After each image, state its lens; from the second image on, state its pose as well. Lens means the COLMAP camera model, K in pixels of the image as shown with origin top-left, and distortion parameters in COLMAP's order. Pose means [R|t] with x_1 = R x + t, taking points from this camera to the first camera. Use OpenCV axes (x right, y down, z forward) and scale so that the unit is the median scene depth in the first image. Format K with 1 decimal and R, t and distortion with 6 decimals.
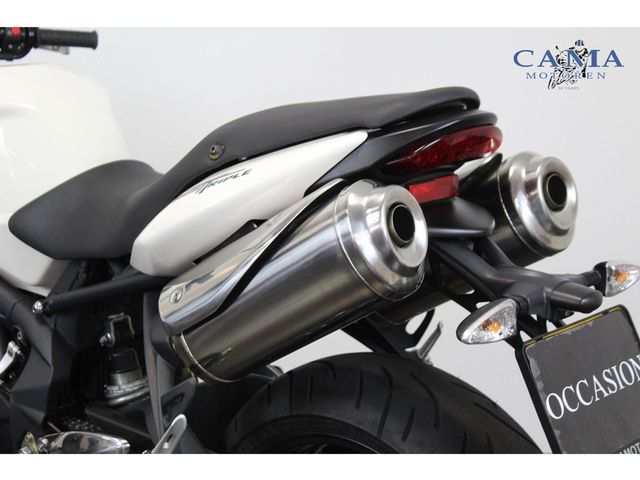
lens RADIAL K [[1352.2, 0, 322.5], [0, 1352.2, 241.5], [0, 0, 1]] dist [0.089458, 0.000000]
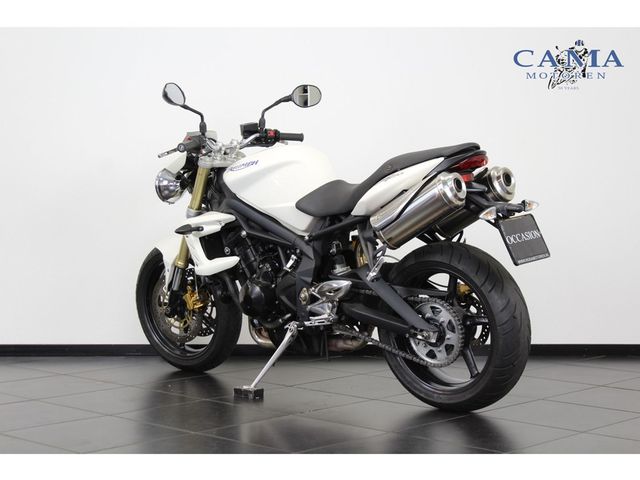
lens RADIAL K [[1230.4, 0, 320.5], [0, 1230.4, 244.1], [0, 0, 1]] dist [0.020003, 0.000000]
pose [[0.999479, -0.026774, 0.018042, -0.272382], [0.028154, 0.996302, -0.081175, 0.298887], [-0.015802, 0.081640, 0.996537, -1.568240]]
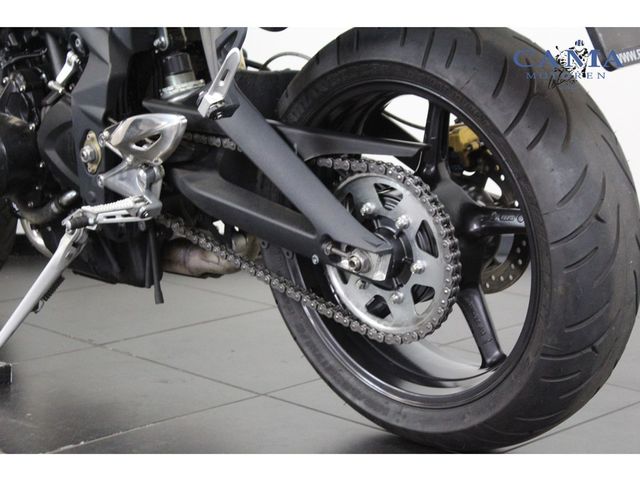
lens RADIAL K [[1352.2, 0, 316.7], [0, 1352.2, 237.2], [0, 0, 1]] dist [0.089458, 0.000000]
pose [[0.998989, -0.026031, -0.036648, -0.005682], [0.027562, 0.998741, 0.041912, 0.221960], [0.035511, -0.042880, 0.998449, -0.055168]]
